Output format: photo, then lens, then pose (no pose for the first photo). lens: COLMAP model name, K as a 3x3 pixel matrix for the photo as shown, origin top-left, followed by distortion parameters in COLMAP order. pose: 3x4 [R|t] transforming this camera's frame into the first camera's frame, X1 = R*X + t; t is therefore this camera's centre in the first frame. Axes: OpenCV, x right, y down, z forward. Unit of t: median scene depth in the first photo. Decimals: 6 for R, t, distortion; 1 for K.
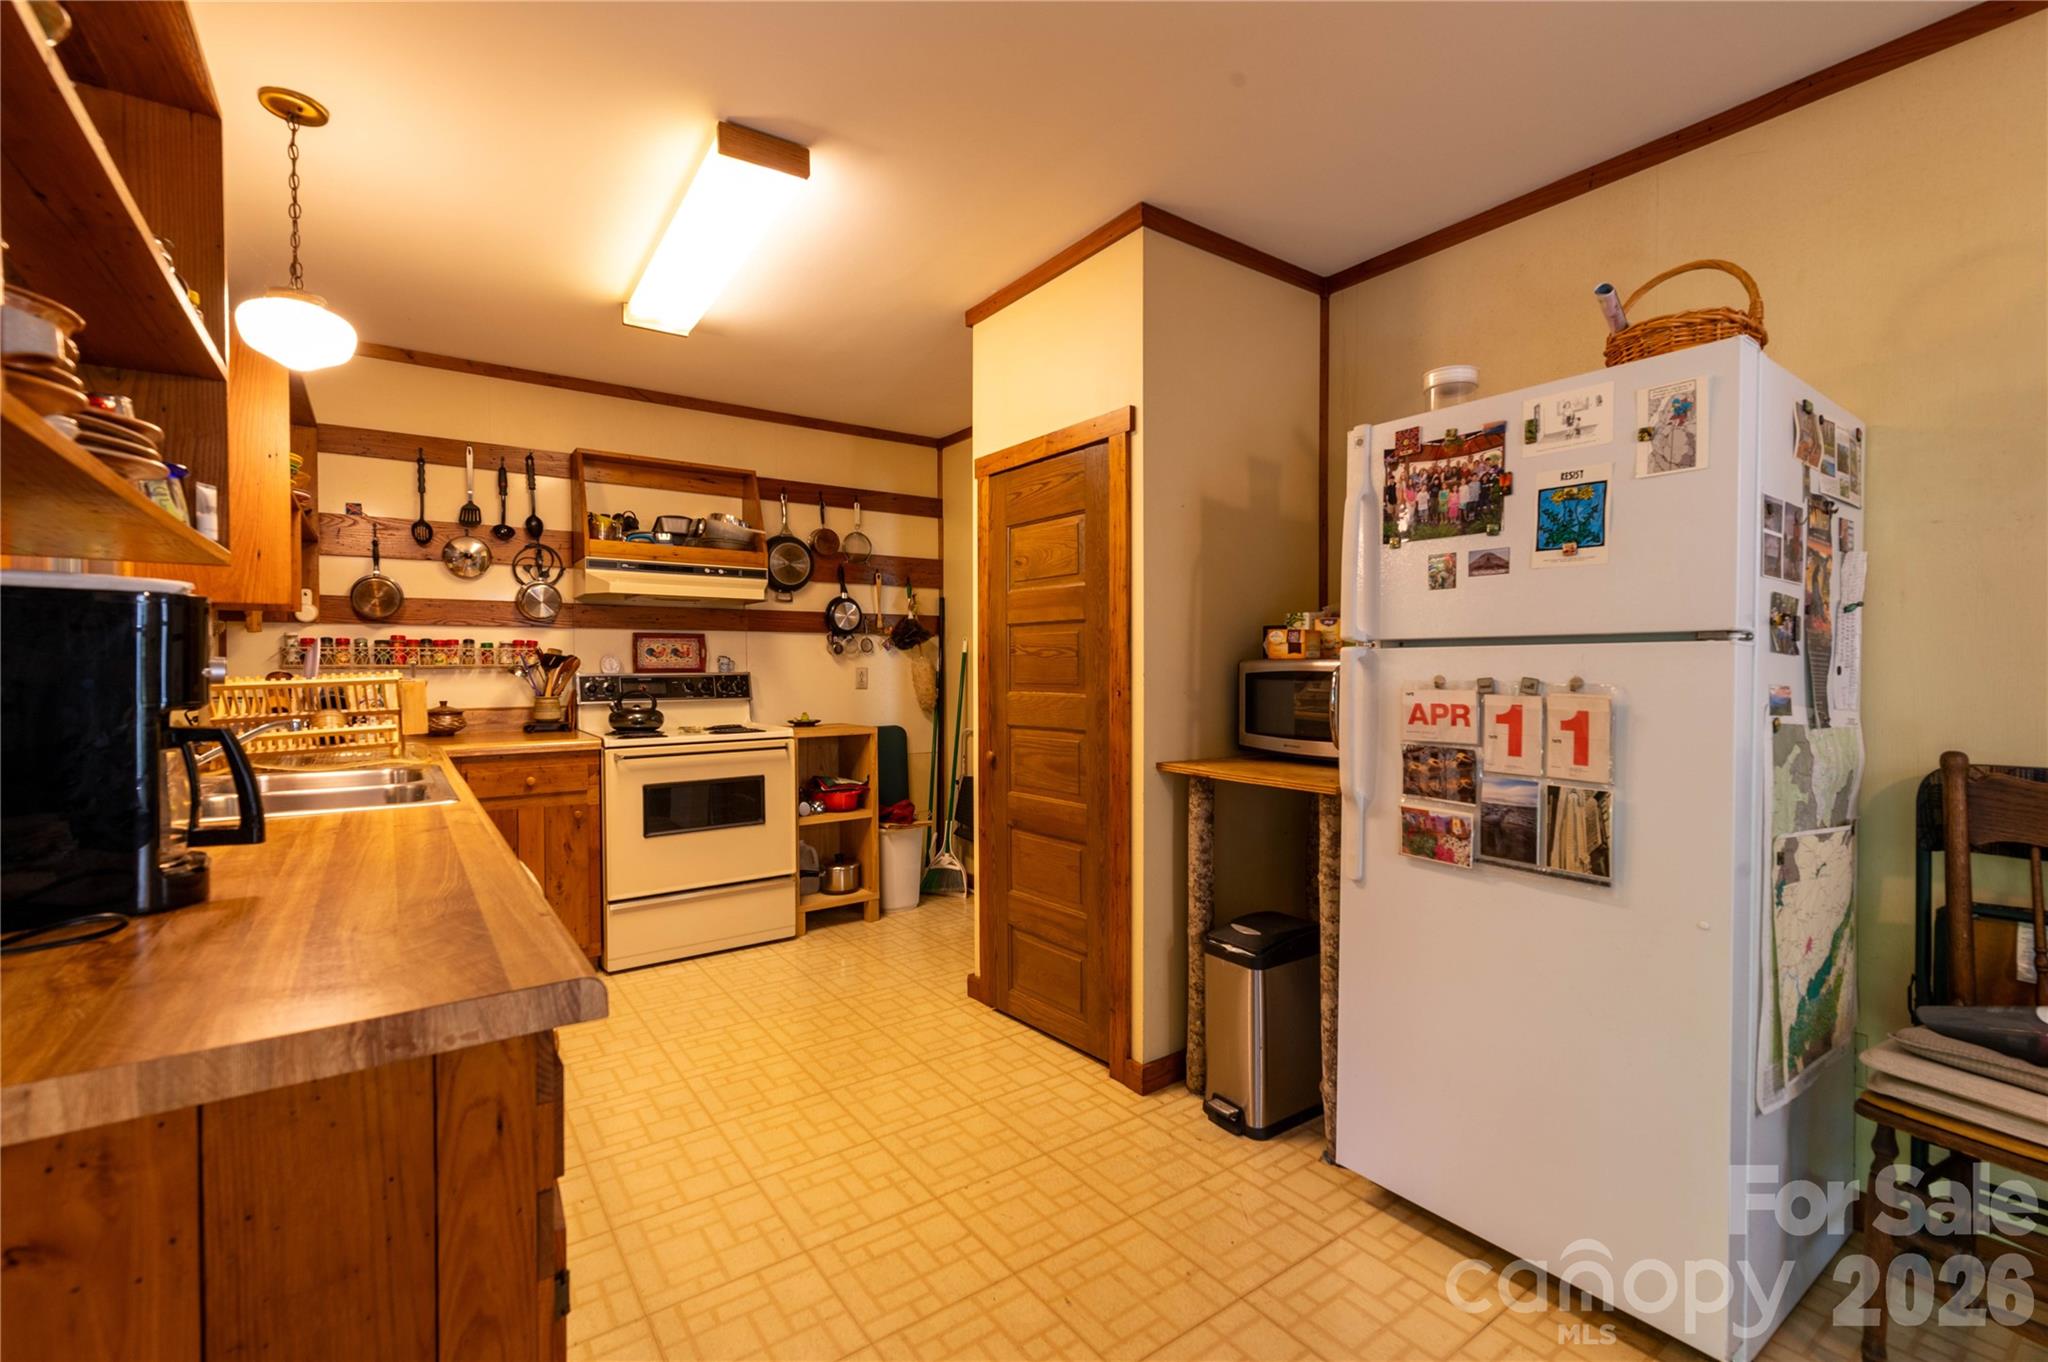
lens RADIAL K [[885.1, 0, 1024.0], [0, 885.1, 681.0], [0, 0, 1]] dist [0.001244, 0.000114]
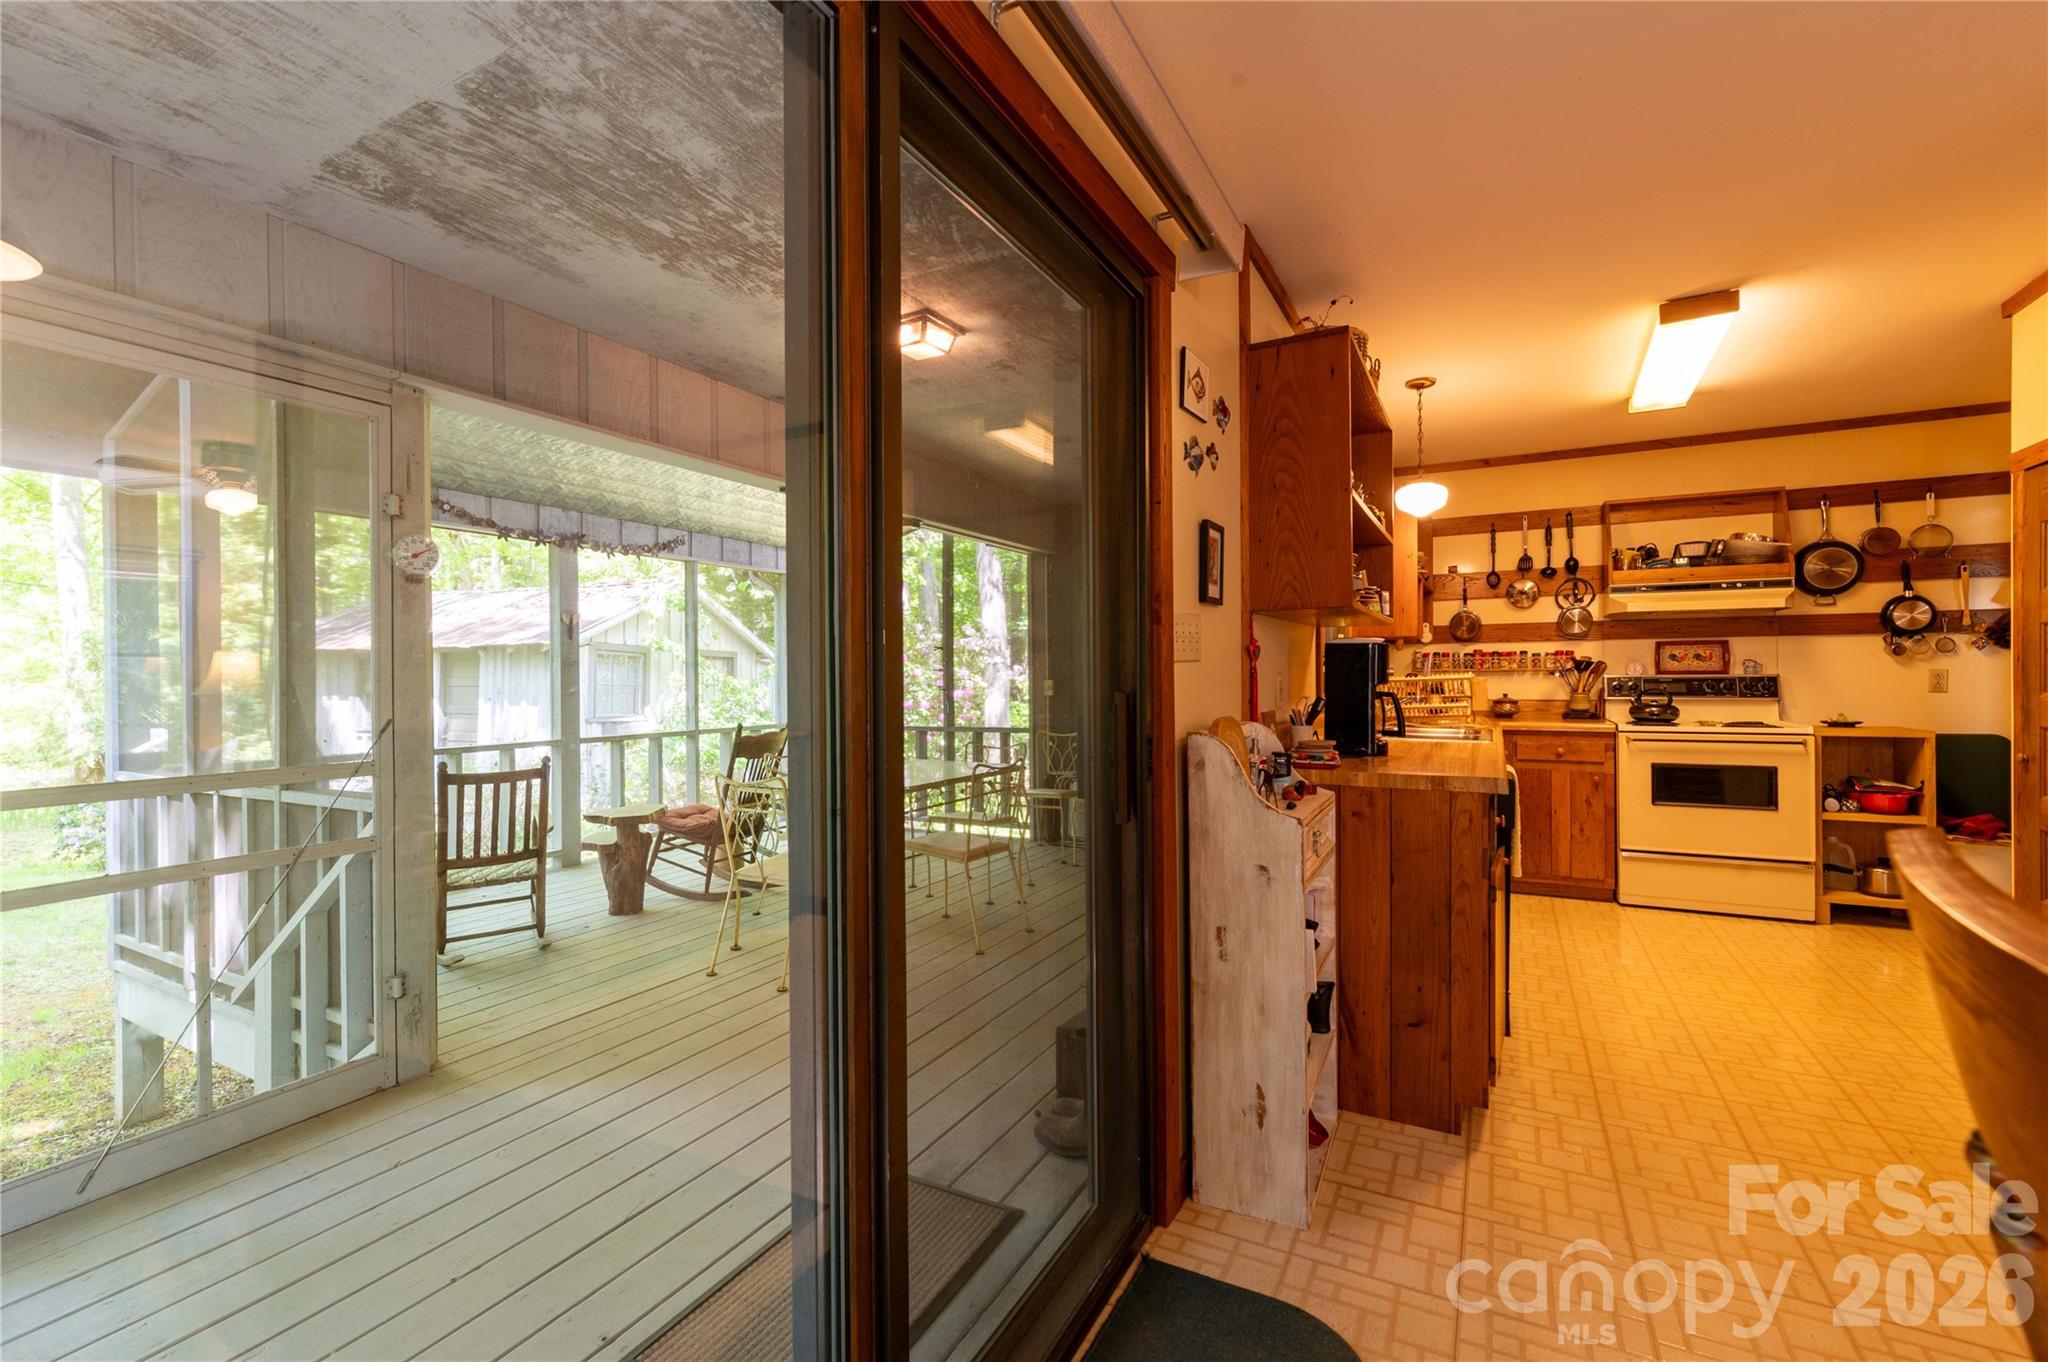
lens RADIAL K [[880.0, 0, 1021.2], [0, 880.0, 679.2], [0, 0, 1]] dist [0.000866, 0.000237]
pose [[0.437778, 0.003083, -0.899078, 0.283976], [-0.010750, 0.999941, -0.001806, 0.009290], [0.899019, 0.010455, 0.437785, -0.335320]]
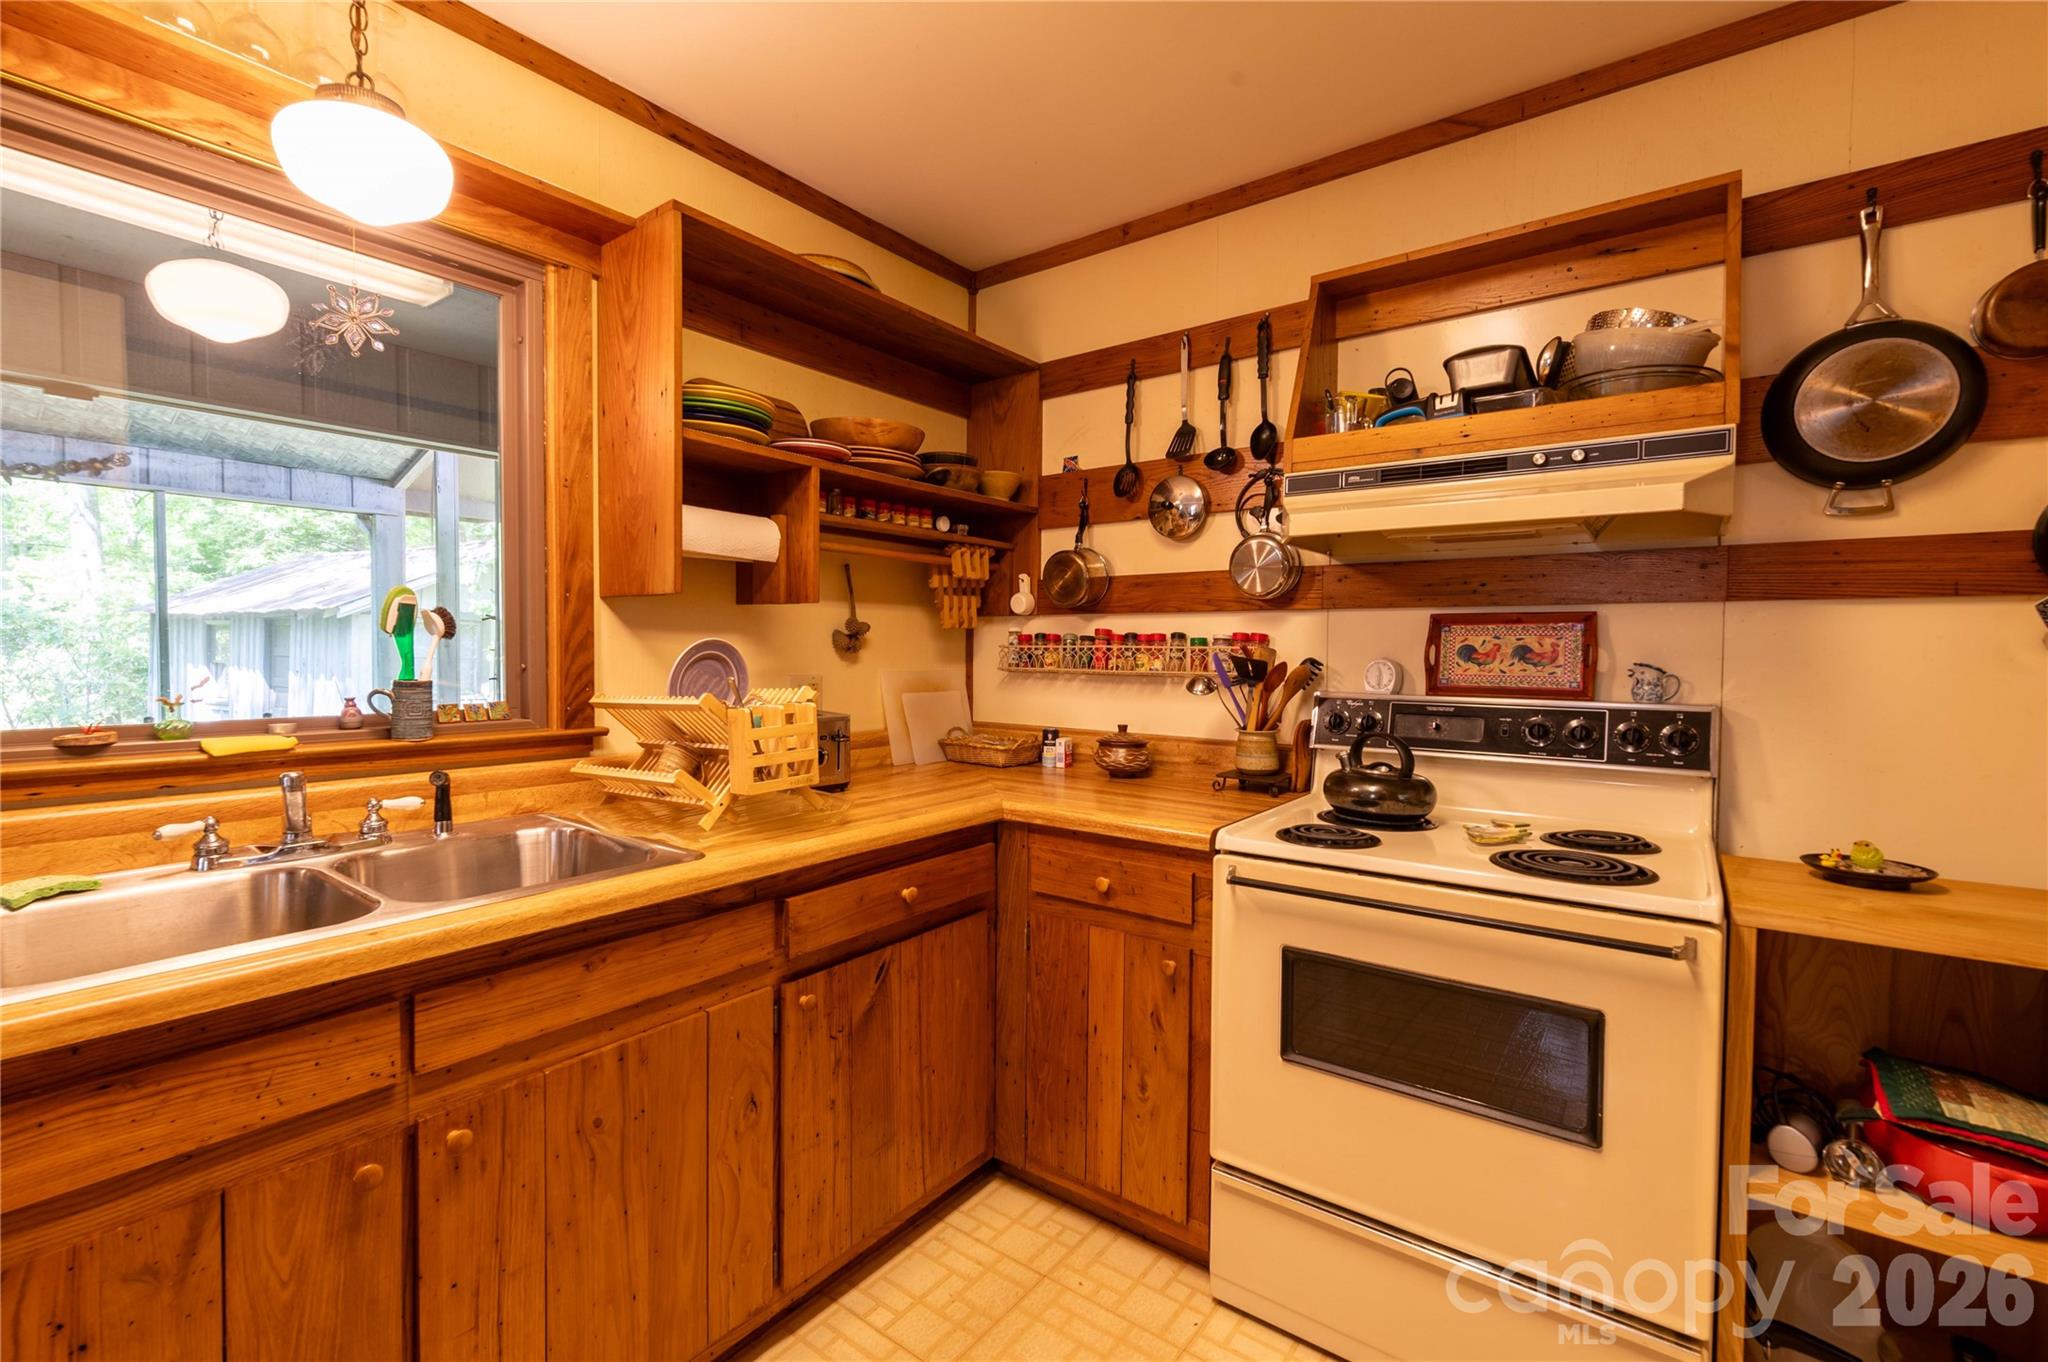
lens RADIAL K [[881.7, 0, 1015.5], [0, 881.7, 673.7], [0, 0, 1]] dist [0.001155, 0.000122]
pose [[0.294839, 0.032771, -0.954985, -0.034336], [-0.027013, 0.999298, 0.025951, -0.029831], [0.955165, 0.018146, 0.295517, 0.676853]]
